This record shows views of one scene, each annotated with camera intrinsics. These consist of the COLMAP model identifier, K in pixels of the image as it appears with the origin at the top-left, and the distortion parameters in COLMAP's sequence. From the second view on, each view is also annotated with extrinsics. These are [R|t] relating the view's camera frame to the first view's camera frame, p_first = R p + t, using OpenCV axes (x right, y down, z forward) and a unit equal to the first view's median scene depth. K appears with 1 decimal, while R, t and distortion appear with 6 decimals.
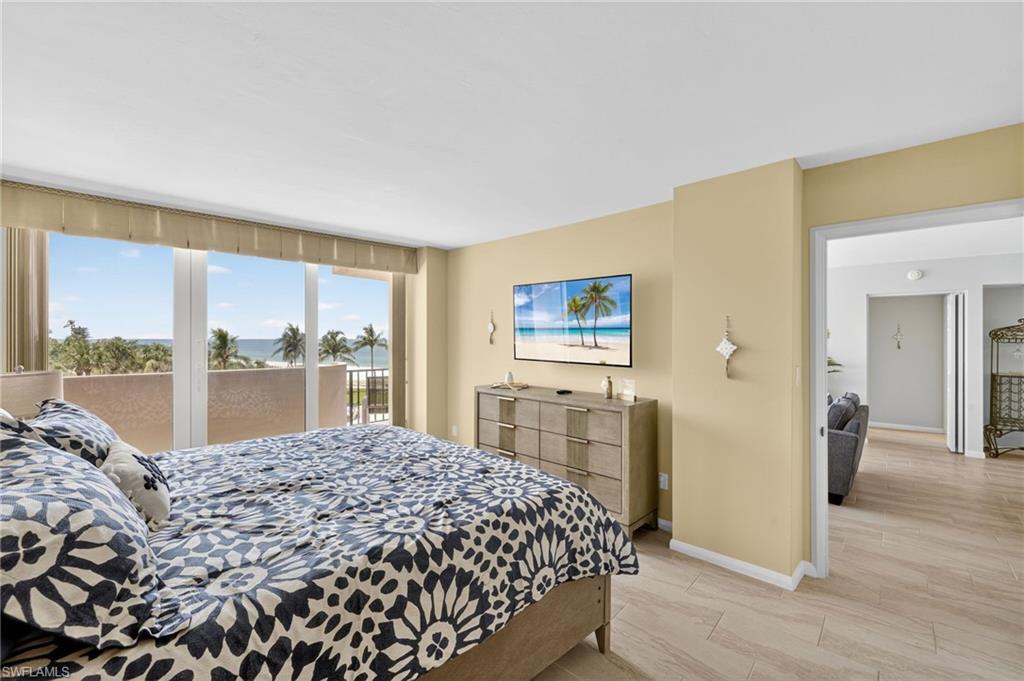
lens RADIAL K [[424.3, 0, 508.9], [0, 424.3, 338.4], [0, 0, 1]] dist [0.002065, 0.000018]
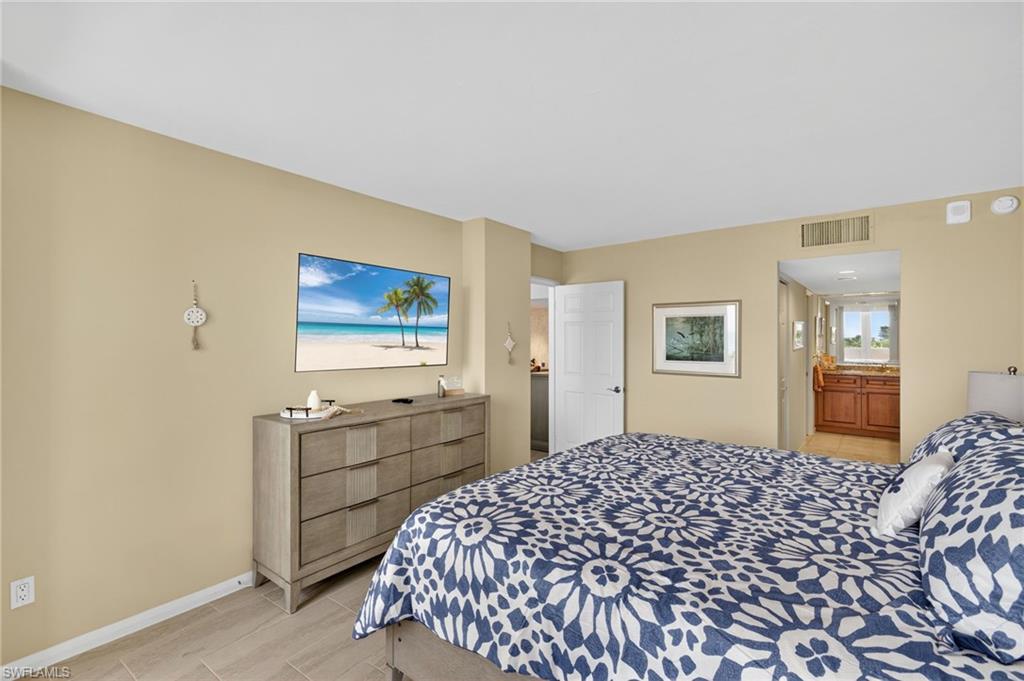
lens RADIAL K [[444.5, 0, 512.0], [0, 444.5, 340.5], [0, 0, 1]] dist [0.002280, 0.000110]
pose [[-0.104023, 0.007470, 0.994547, -0.819768], [0.018319, 0.999817, -0.005593, 0.015714], [-0.994406, 0.017637, -0.104141, 0.955646]]
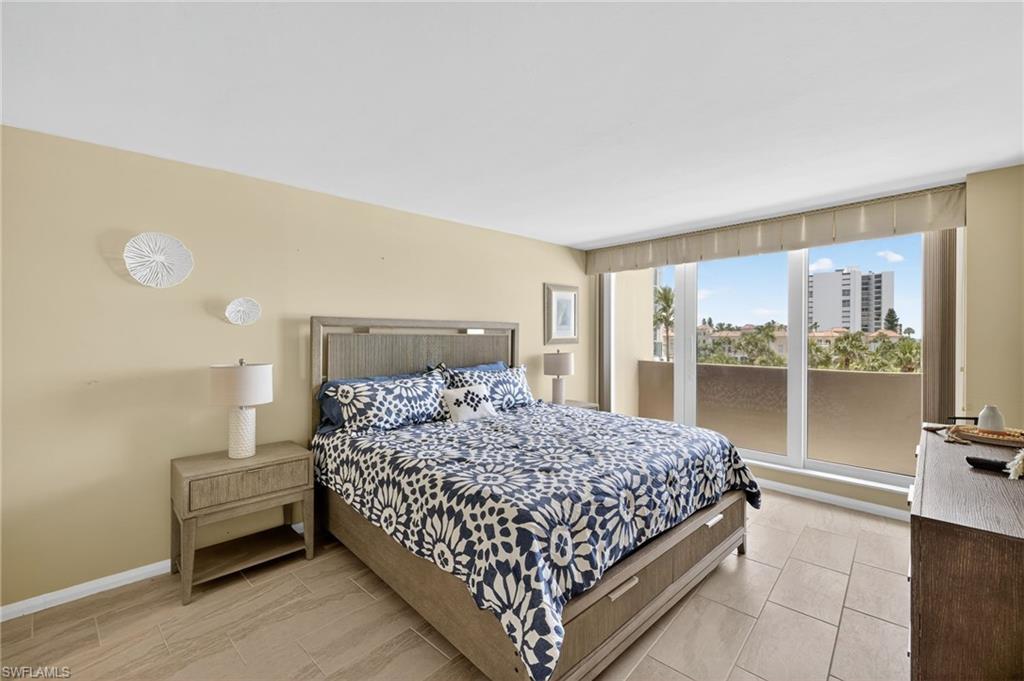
lens RADIAL K [[430.3, 0, 514.4], [0, 430.3, 338.2], [0, 0, 1]] dist [0.008911, 0.000187]
pose [[0.008786, 0.007080, -0.999936, 0.748528], [-0.004344, 0.999966, 0.007042, 0.003820], [0.999952, 0.004282, 0.008816, 0.738563]]
